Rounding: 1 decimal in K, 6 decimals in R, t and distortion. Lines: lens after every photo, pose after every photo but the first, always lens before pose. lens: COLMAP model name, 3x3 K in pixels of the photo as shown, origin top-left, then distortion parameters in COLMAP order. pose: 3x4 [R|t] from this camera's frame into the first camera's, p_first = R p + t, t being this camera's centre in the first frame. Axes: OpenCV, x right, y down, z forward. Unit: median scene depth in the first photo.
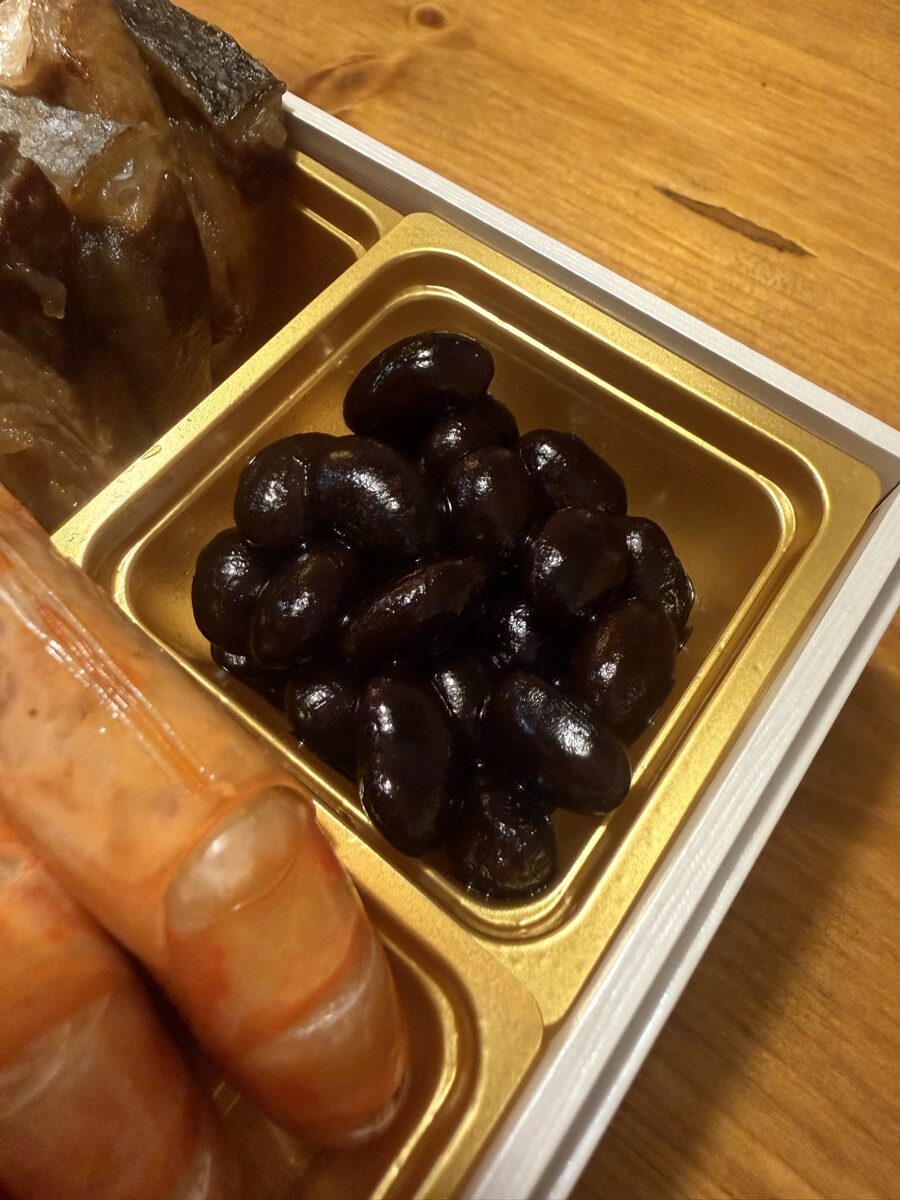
lens RADIAL K [[854.4, 0, 474.7], [0, 854.4, 557.2], [0, 0, 1]] dist [-0.000209, -0.013188]
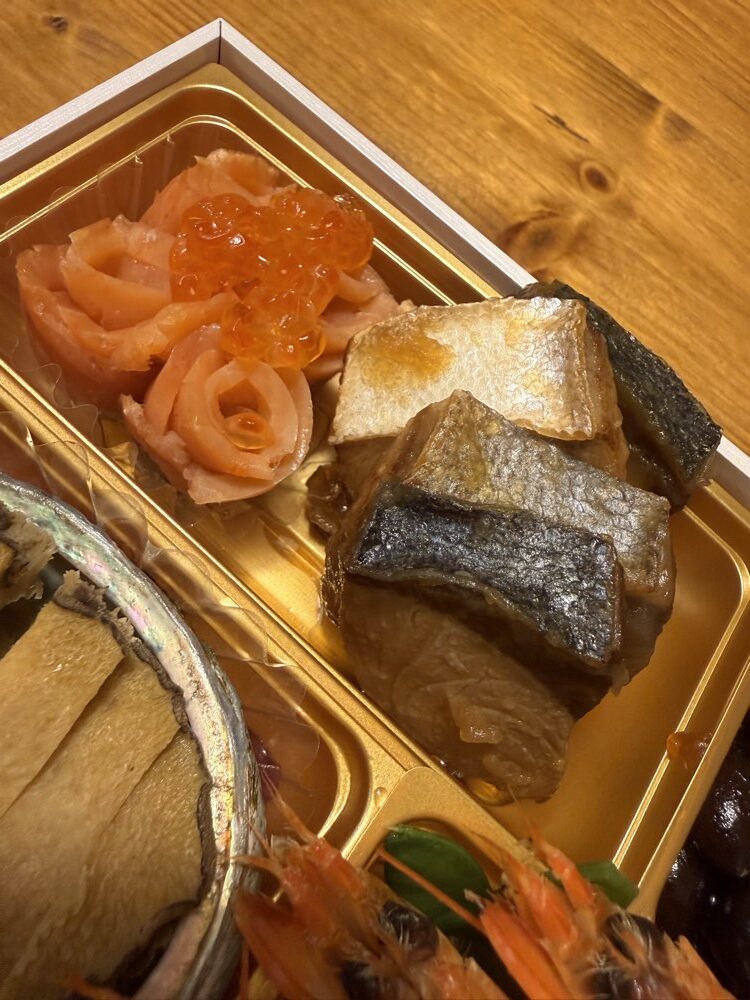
lens RADIAL K [[712.0, 0, 359.9], [0, 712.0, 439.4], [0, 0, 1]] dist [-0.000209, -0.013188]
pose [[0.978592, 0.114944, 0.170724, -0.511932], [-0.128585, 0.989147, 0.071087, -0.323304], [-0.160700, -0.091518, 0.982751, 0.071946]]
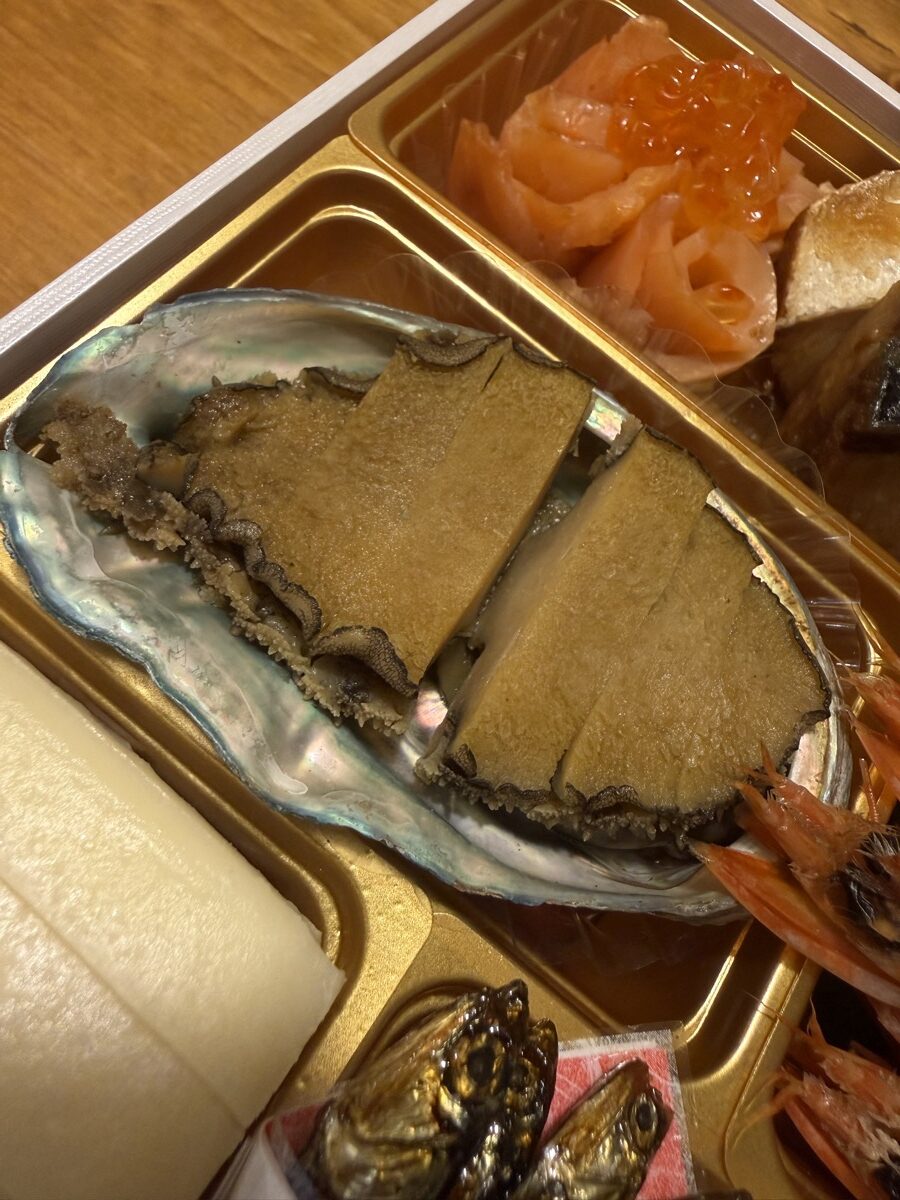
lens RADIAL K [[854.4, 0, 428.0], [0, 854.4, 542.7], [0, 0, 1]] dist [-0.000209, -0.013188]
pose [[0.979806, 0.065842, 0.188798, -0.808601], [-0.086974, 0.990564, 0.105914, -0.159407], [-0.180043, -0.120196, 0.976288, 0.038947]]
